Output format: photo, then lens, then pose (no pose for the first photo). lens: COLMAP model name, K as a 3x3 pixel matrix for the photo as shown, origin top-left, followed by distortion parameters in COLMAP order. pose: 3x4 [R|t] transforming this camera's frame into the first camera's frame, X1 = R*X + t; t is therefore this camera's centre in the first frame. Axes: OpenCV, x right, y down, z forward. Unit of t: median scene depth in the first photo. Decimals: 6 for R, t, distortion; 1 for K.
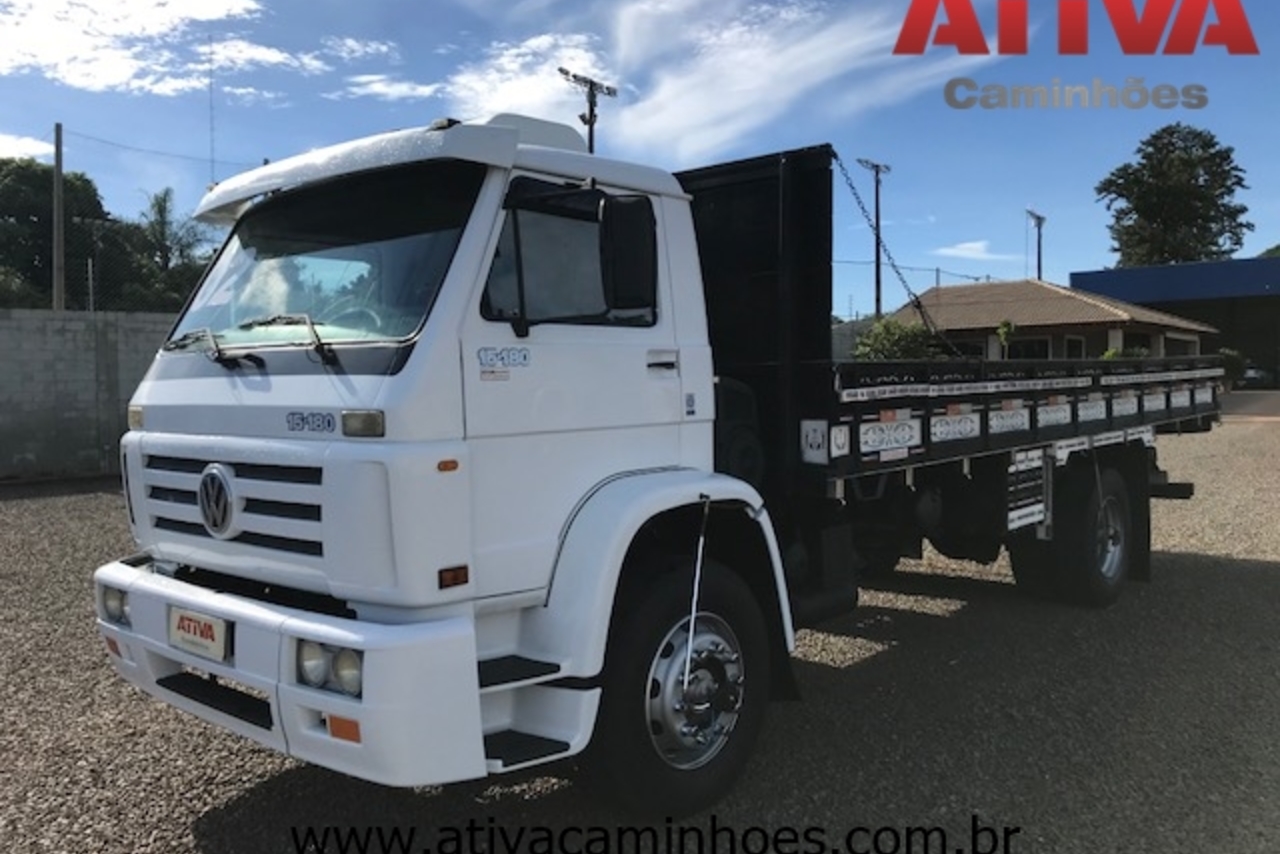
lens RADIAL K [[1028.9, 0, 638.2], [0, 1028.9, 426.1], [0, 0, 1]] dist [-0.007637, -0.002760]
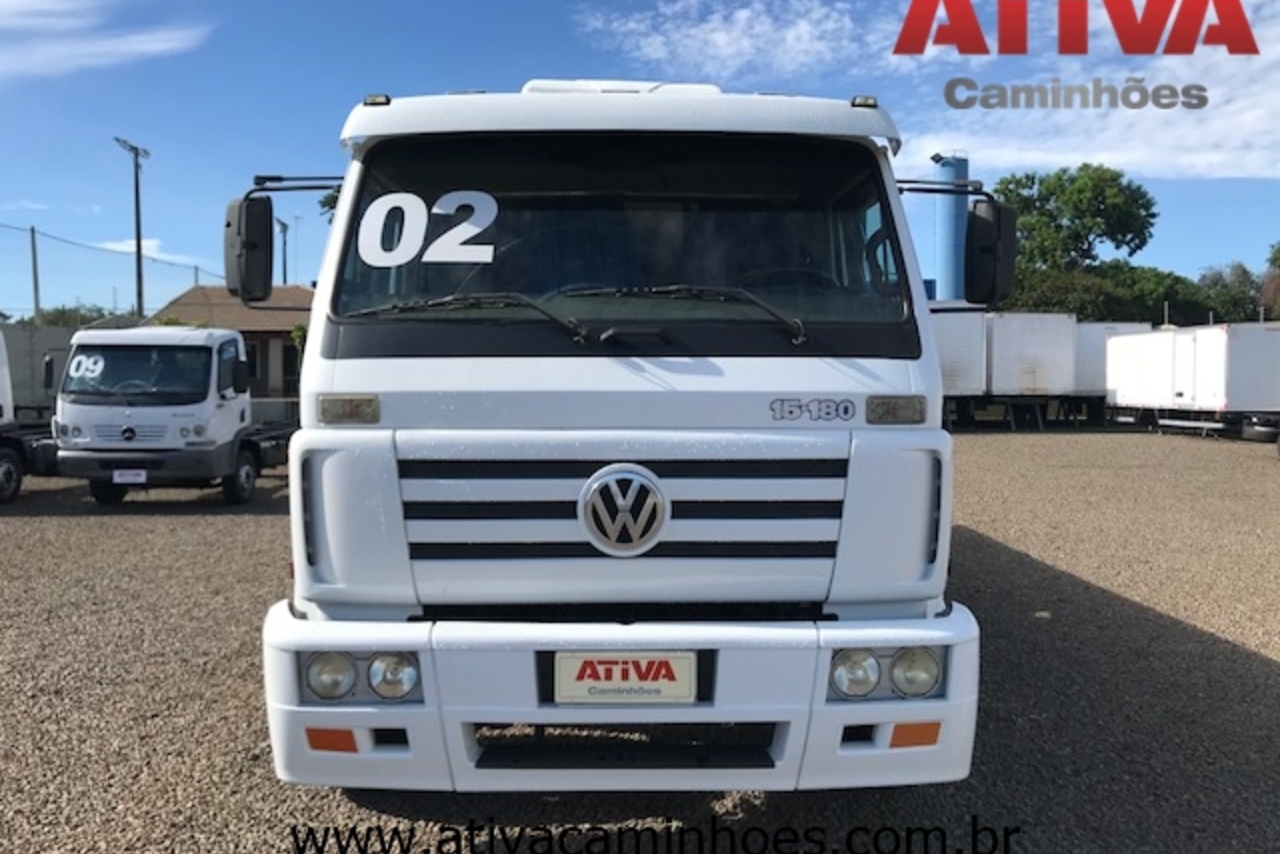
lens RADIAL K [[1028.9, 0, 638.3], [0, 1028.9, 424.2], [0, 0, 1]] dist [-0.007637, -0.002760]
pose [[0.744038, -0.010001, 0.668063, -1.011925], [0.014118, 0.999900, -0.000754, 0.007394], [-0.667988, 0.009993, 0.744105, 0.427760]]
